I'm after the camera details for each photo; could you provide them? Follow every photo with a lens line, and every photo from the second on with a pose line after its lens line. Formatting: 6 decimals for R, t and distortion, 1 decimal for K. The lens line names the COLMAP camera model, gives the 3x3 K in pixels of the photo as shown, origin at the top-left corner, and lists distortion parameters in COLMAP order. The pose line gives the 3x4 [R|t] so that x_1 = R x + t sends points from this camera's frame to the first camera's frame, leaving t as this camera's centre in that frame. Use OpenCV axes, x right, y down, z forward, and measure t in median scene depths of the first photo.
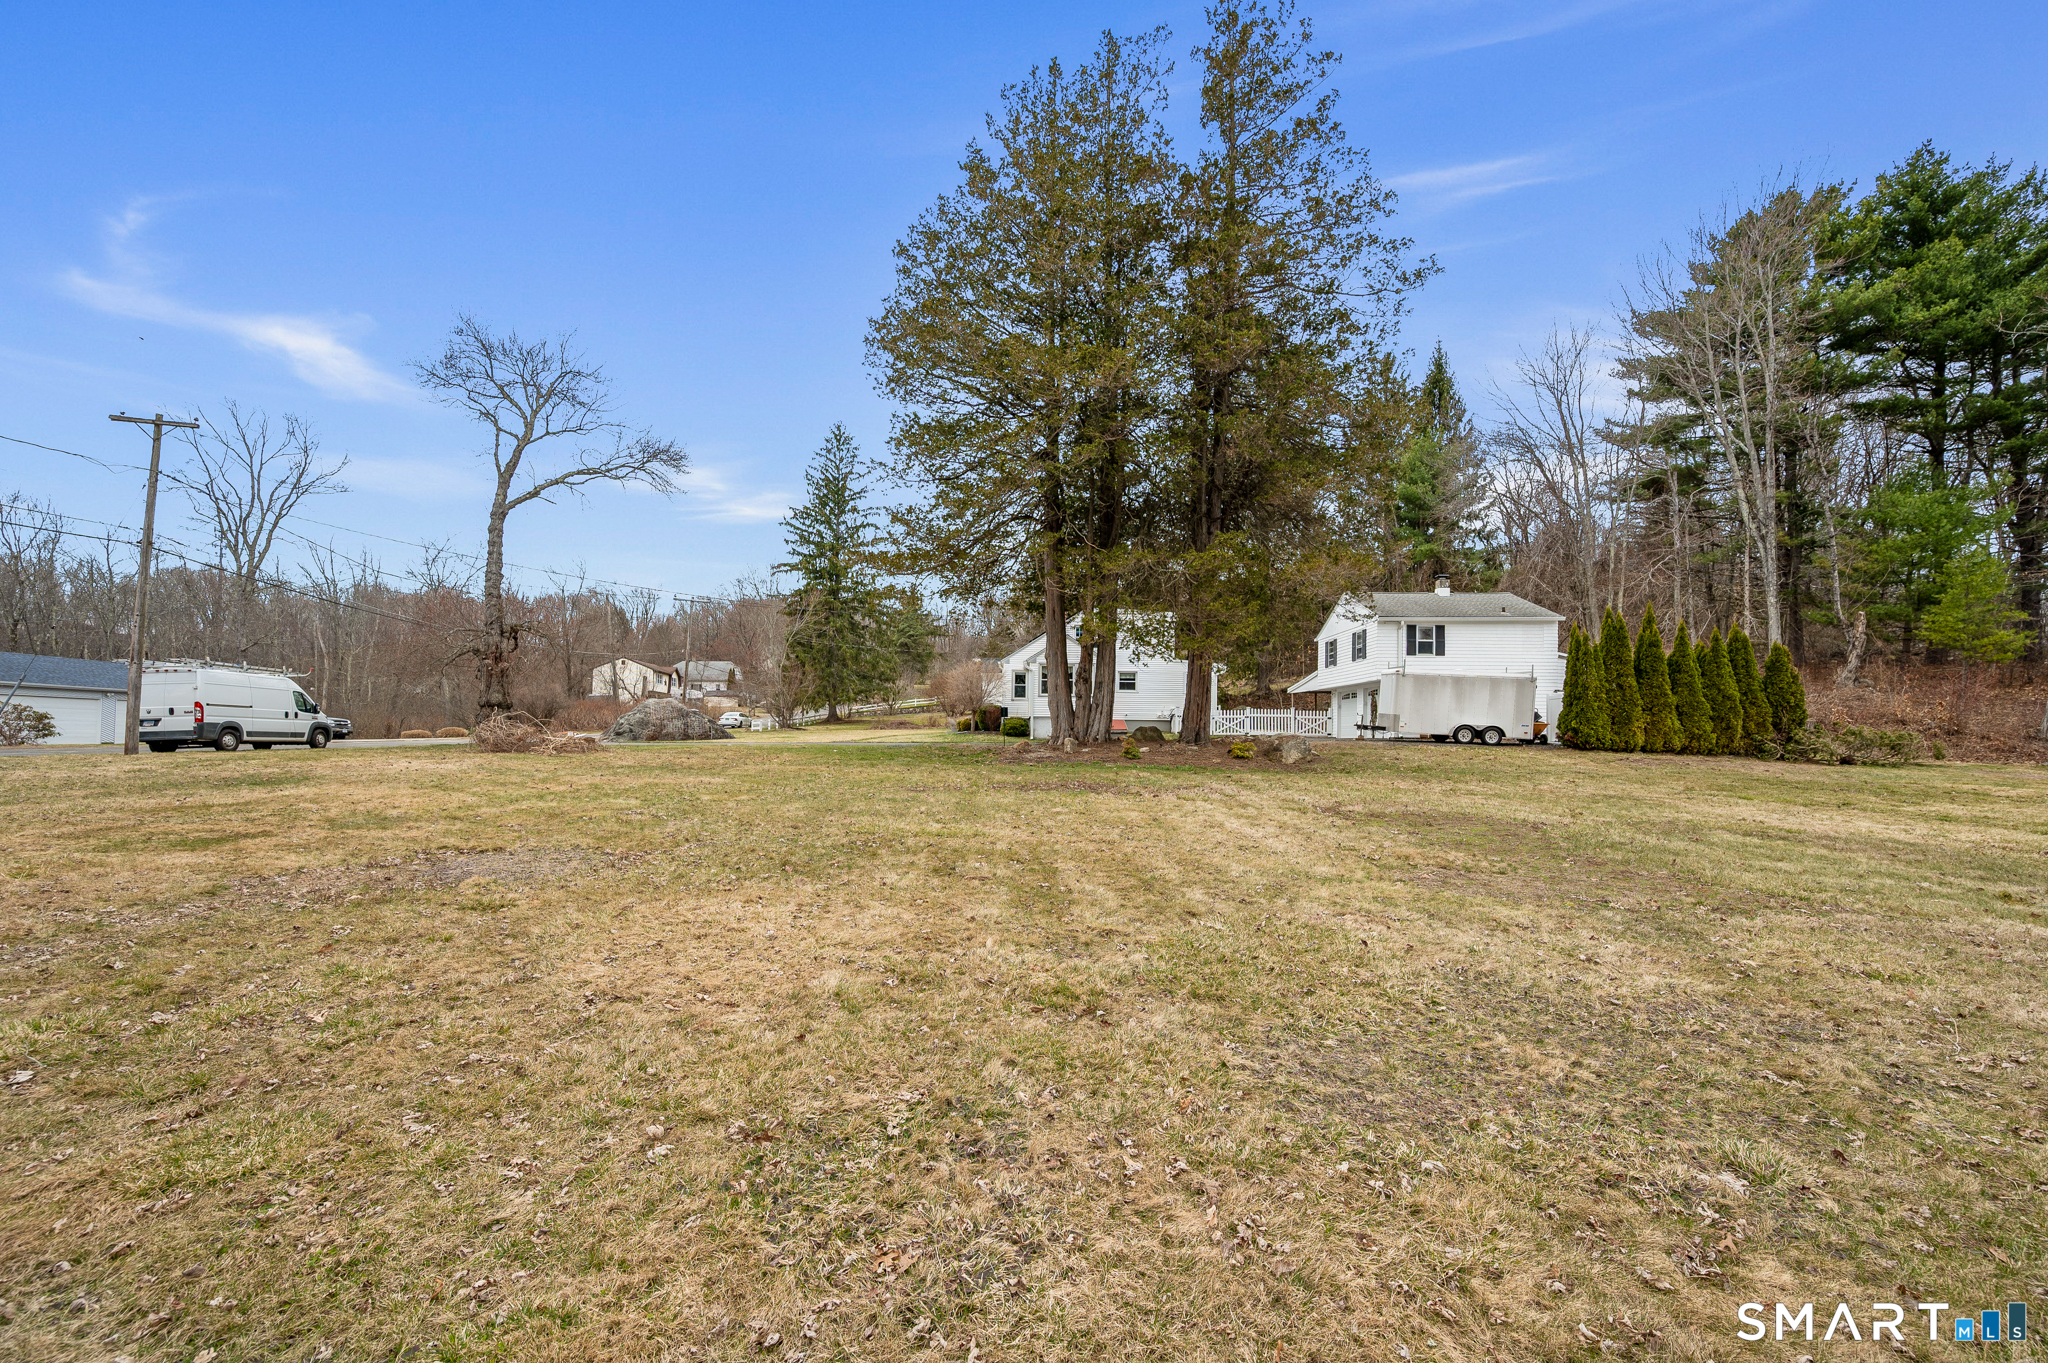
lens RADIAL K [[834.9, 0, 1023.7], [0, 834.9, 703.8], [0, 0, 1]] dist [-0.000015, 0.000276]
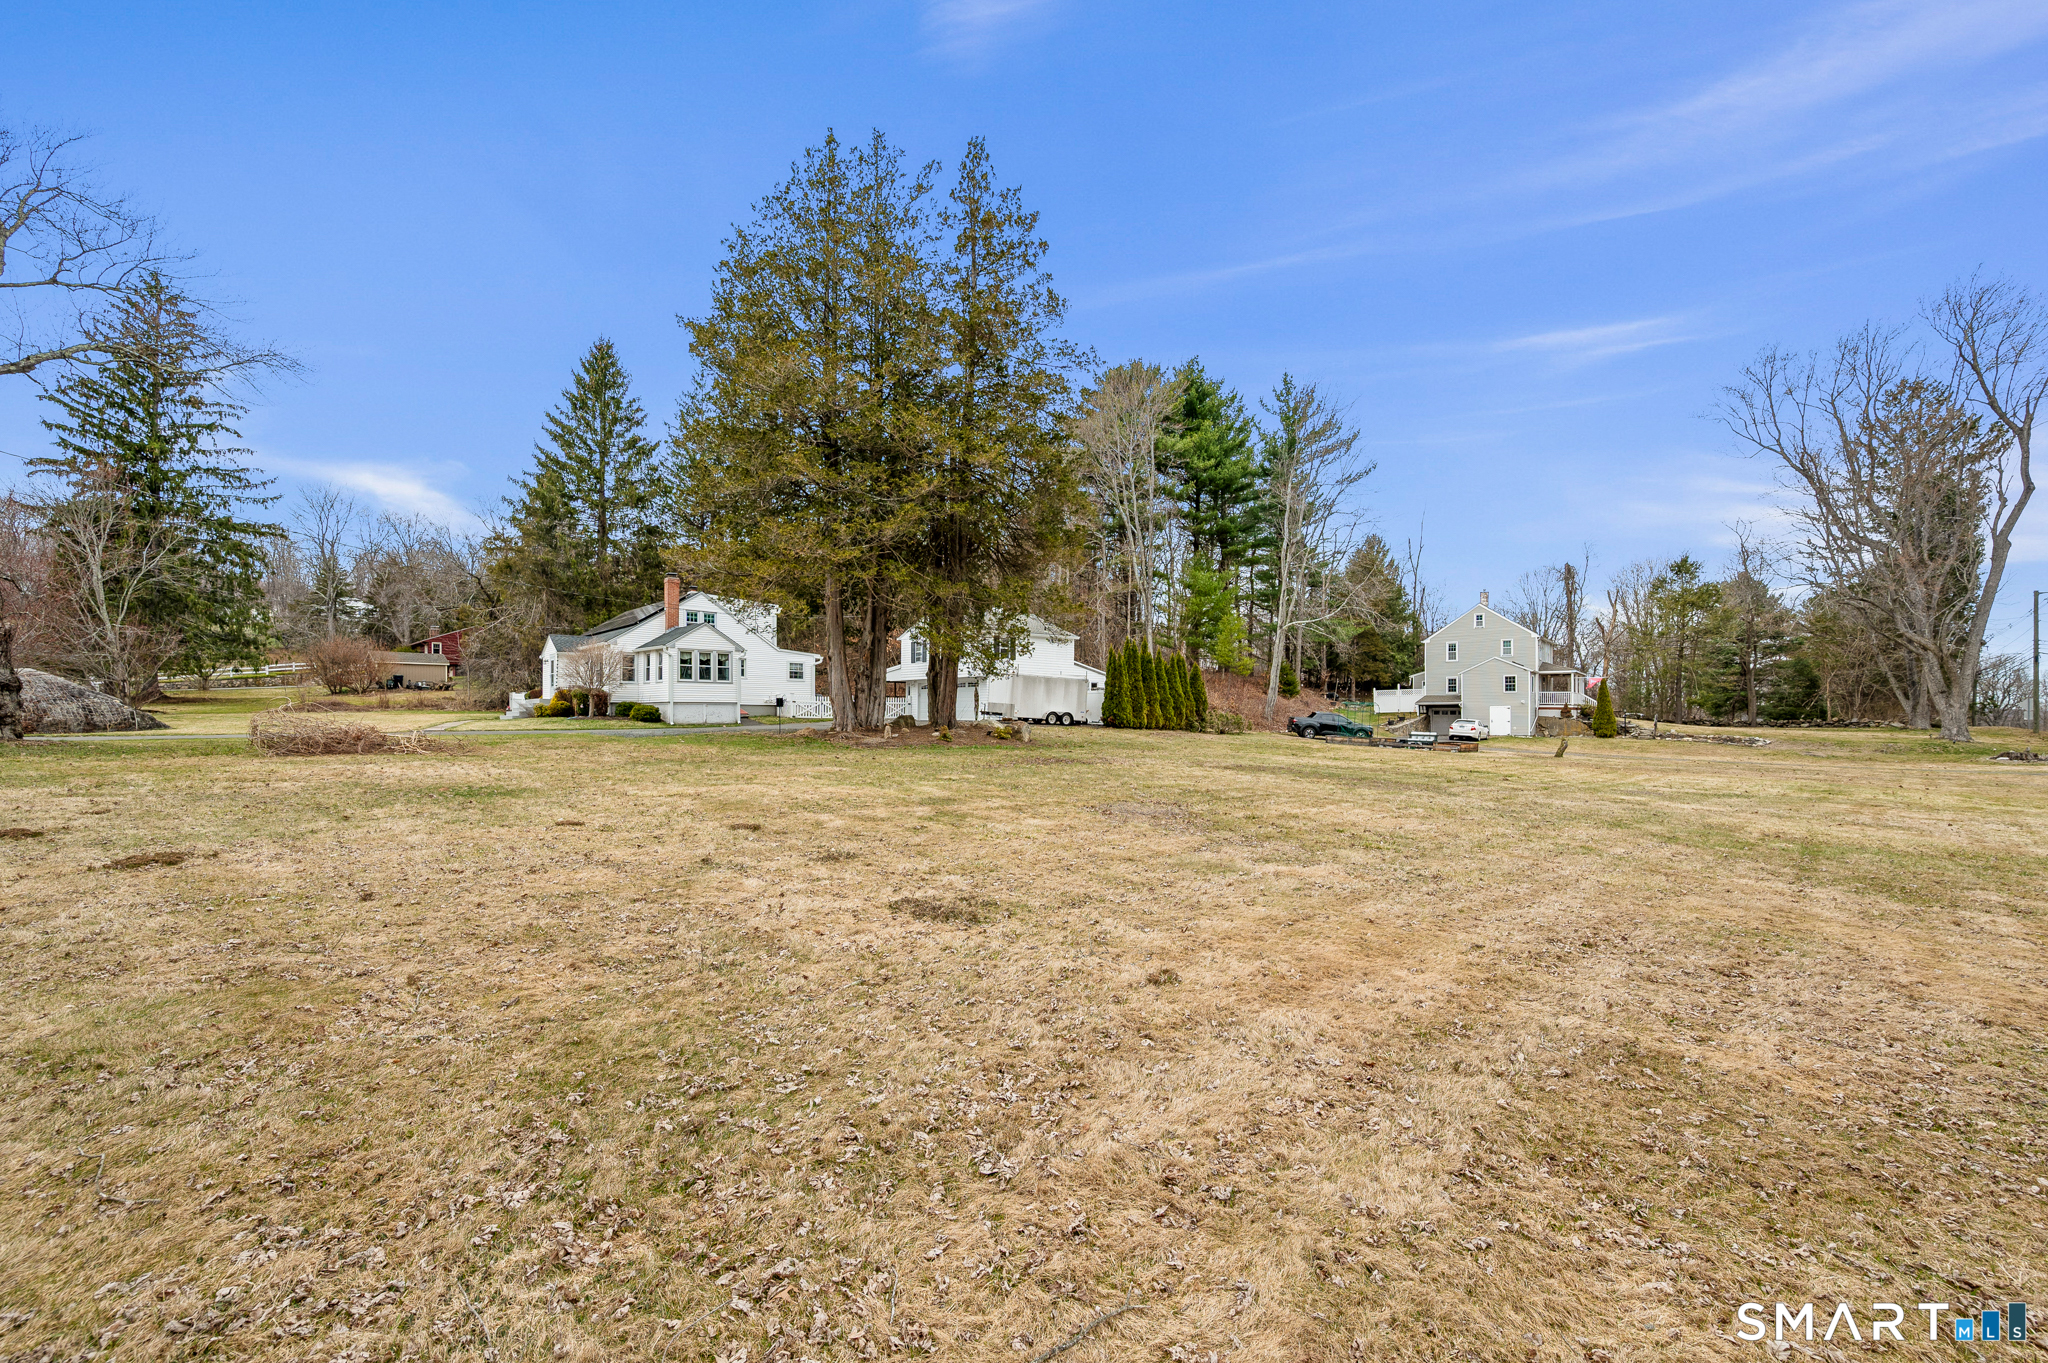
lens RADIAL K [[834.9, 0, 1023.7], [0, 834.9, 703.8], [0, 0, 1]] dist [-0.000015, 0.000276]
pose [[0.743403, 0.002100, 0.668841, -0.470182], [-0.022393, 0.999513, 0.021751, -0.018553], [-0.668469, -0.031147, 0.743087, -0.039968]]
